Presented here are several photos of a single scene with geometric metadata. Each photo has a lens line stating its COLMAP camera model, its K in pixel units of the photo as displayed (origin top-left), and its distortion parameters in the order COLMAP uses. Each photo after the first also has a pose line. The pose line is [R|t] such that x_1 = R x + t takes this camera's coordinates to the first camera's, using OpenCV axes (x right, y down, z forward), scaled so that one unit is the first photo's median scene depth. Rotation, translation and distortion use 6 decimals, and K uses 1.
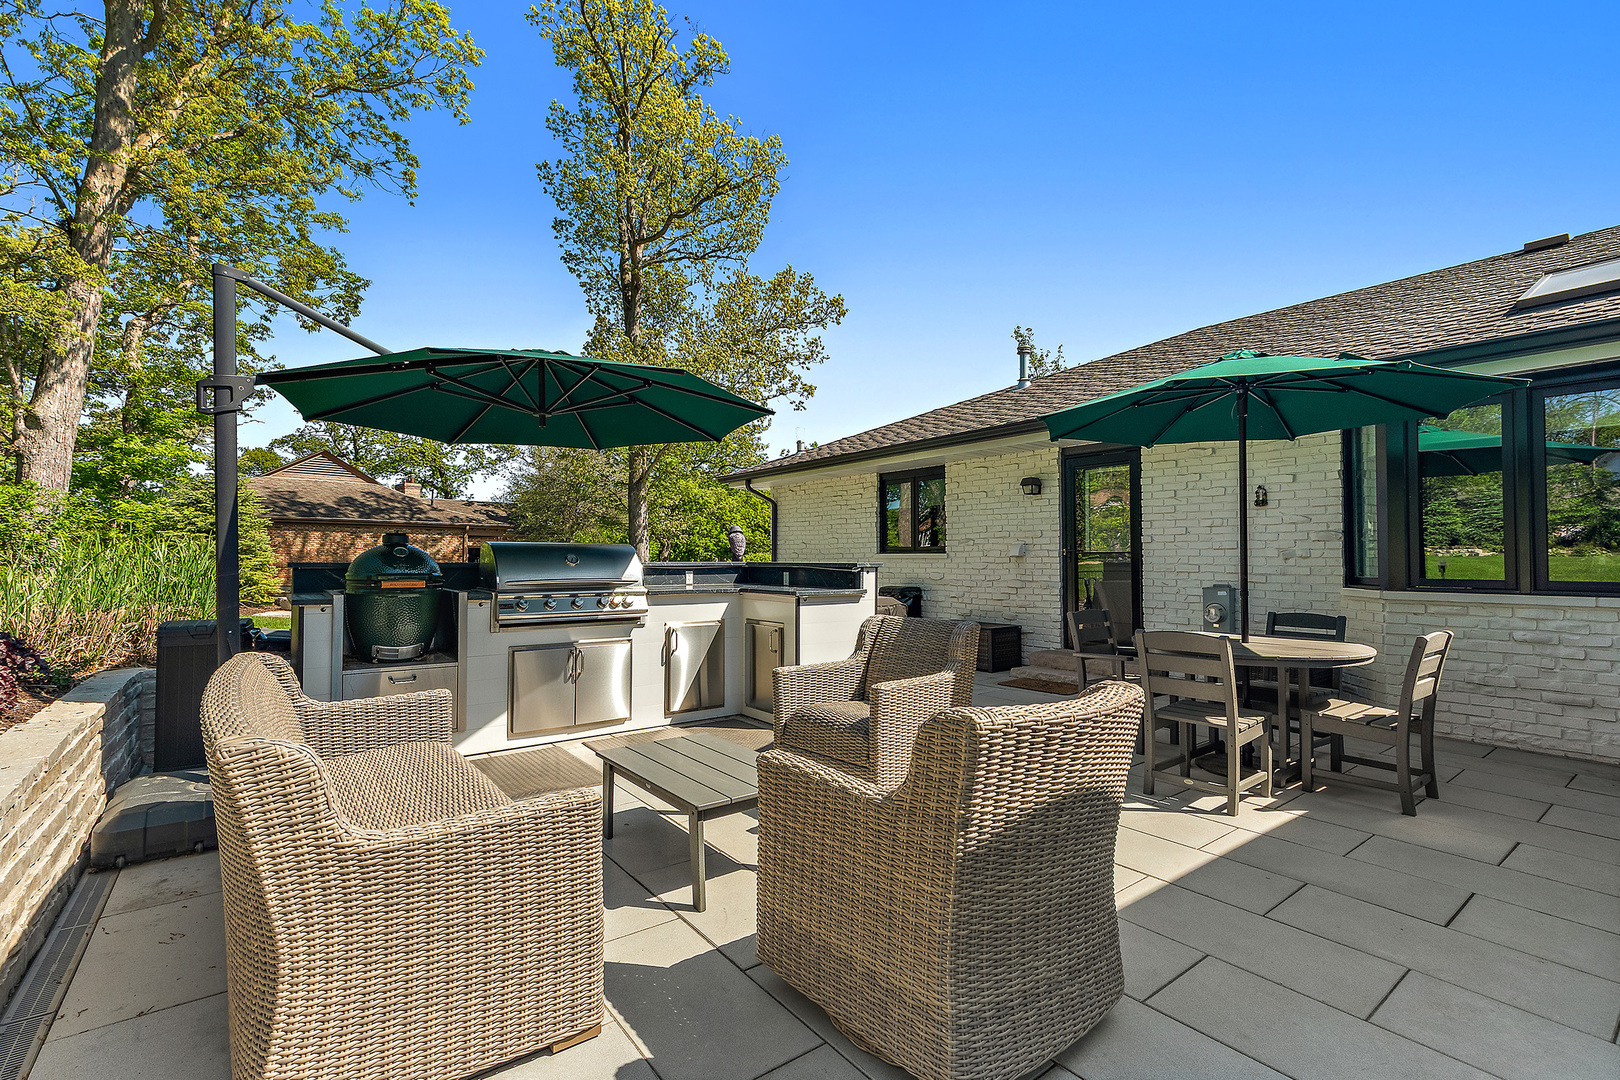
lens RADIAL K [[723.7, 0, 825.9], [0, 723.7, 542.7], [0, 0, 1]] dist [0.002734, 0.000165]
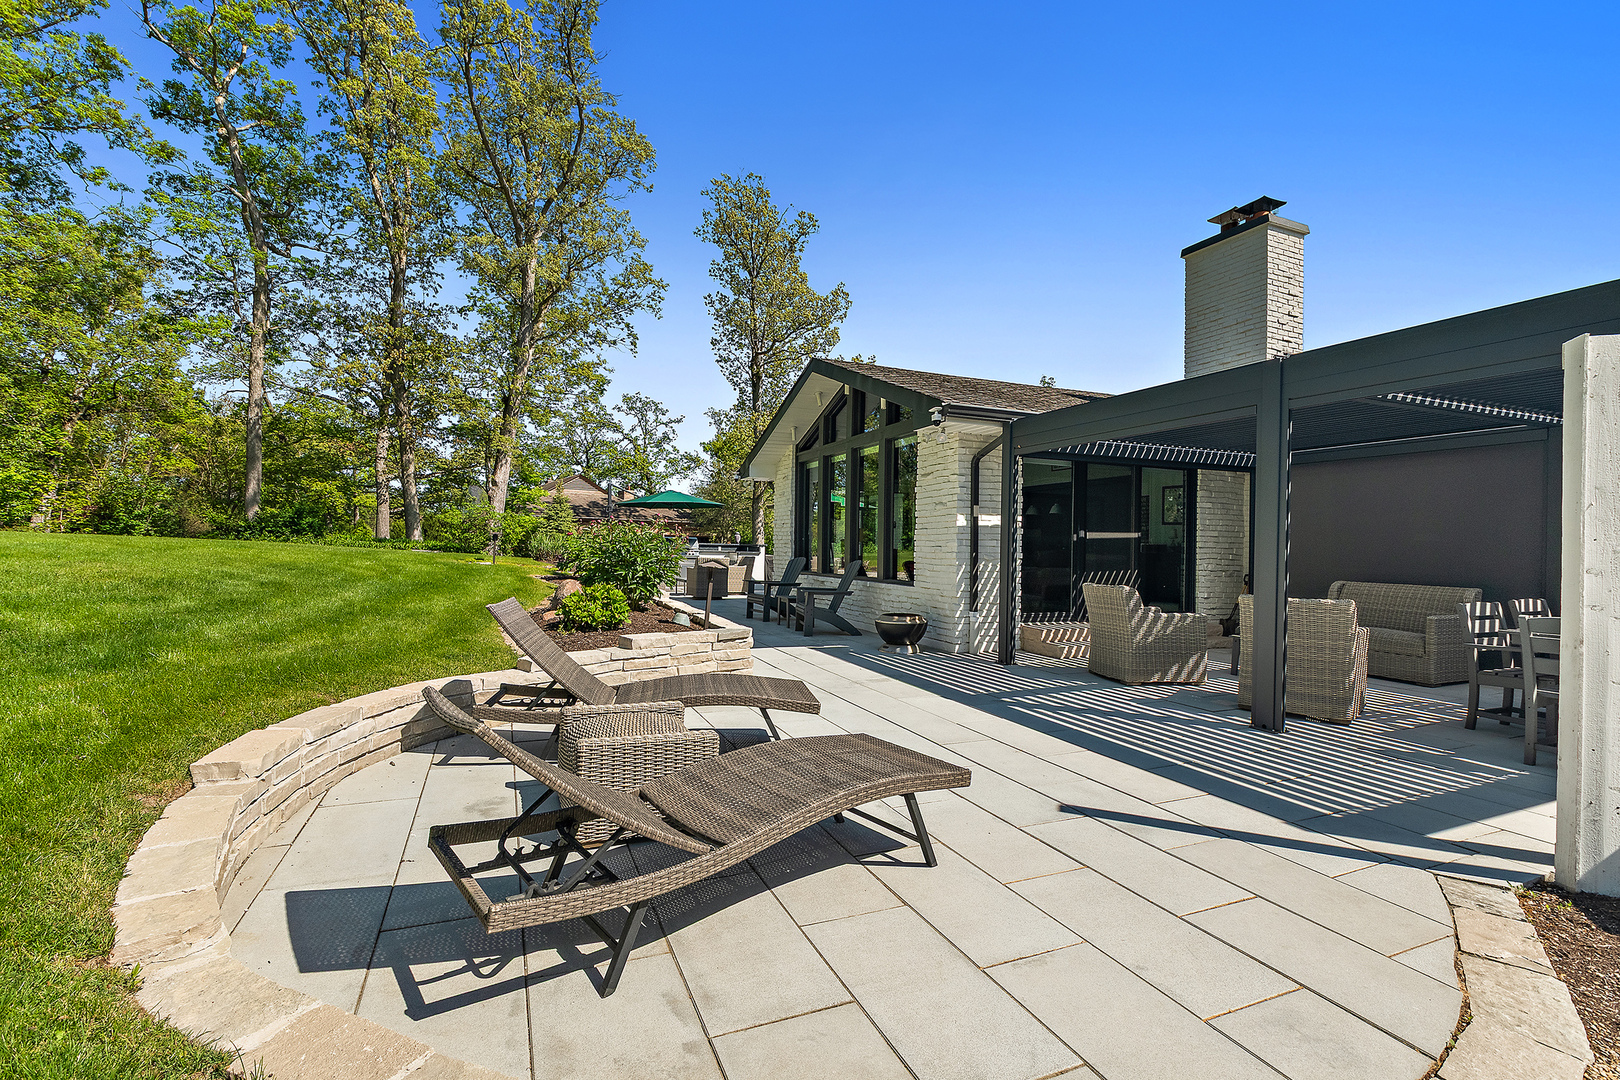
lens RADIAL K [[723.7, 0, 807.8], [0, 723.7, 535.7], [0, 0, 1]] dist [0.002734, 0.000165]
pose [[0.963783, 0.015848, -0.266218, 0.250961], [-0.015839, 0.999872, 0.002179, -0.007399], [0.266219, 0.002117, 0.963910, -0.469301]]
